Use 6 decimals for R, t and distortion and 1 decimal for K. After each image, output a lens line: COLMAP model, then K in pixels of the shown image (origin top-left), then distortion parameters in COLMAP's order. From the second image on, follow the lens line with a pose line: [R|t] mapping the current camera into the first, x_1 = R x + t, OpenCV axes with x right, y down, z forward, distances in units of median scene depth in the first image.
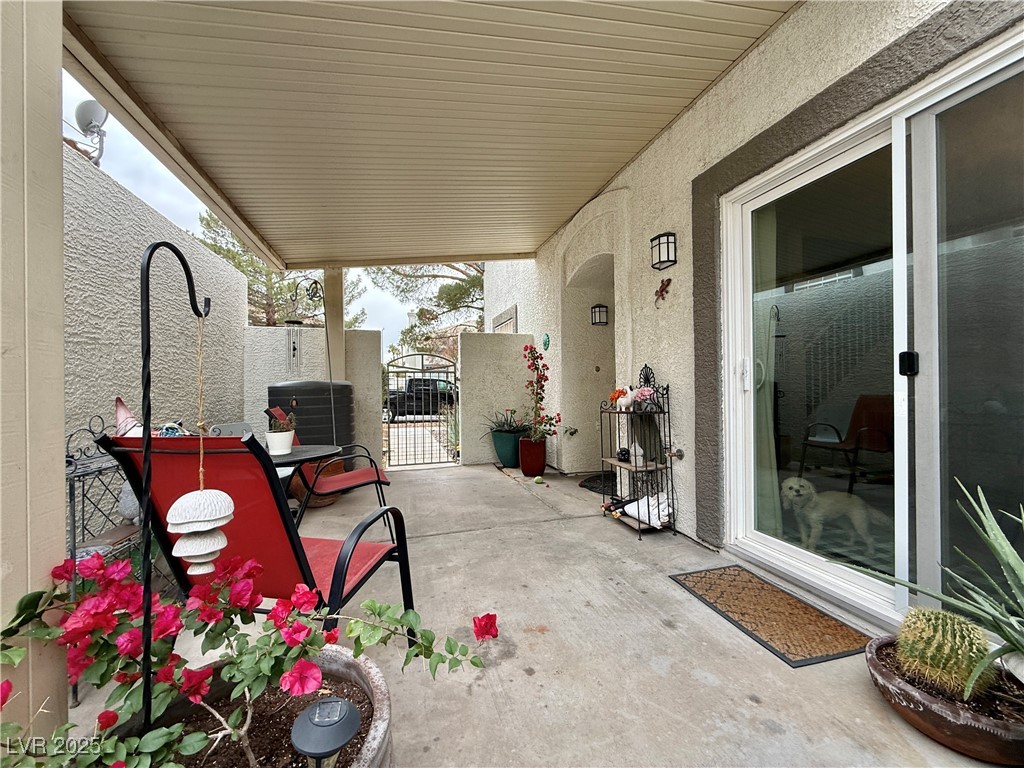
lens RADIAL K [[408.6, 0, 511.3], [0, 408.6, 385.5], [0, 0, 1]] dist [-0.000703, 0.000254]
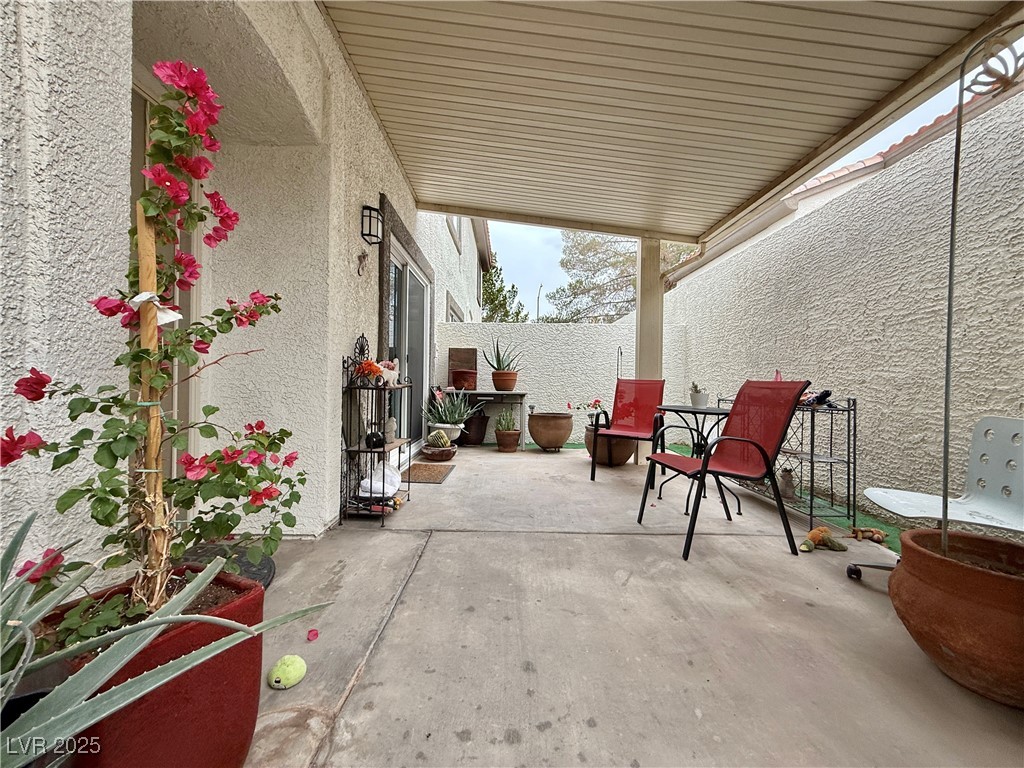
lens RADIAL K [[408.6, 0, 511.2], [0, 408.6, 382.9], [0, 0, 1]] dist [-0.000703, 0.000254]
pose [[-0.962599, -0.002209, 0.270920, -0.205090], [-0.002381, 0.999997, -0.000305, 0.050924], [-0.270918, -0.000939, -0.962602, 1.655338]]
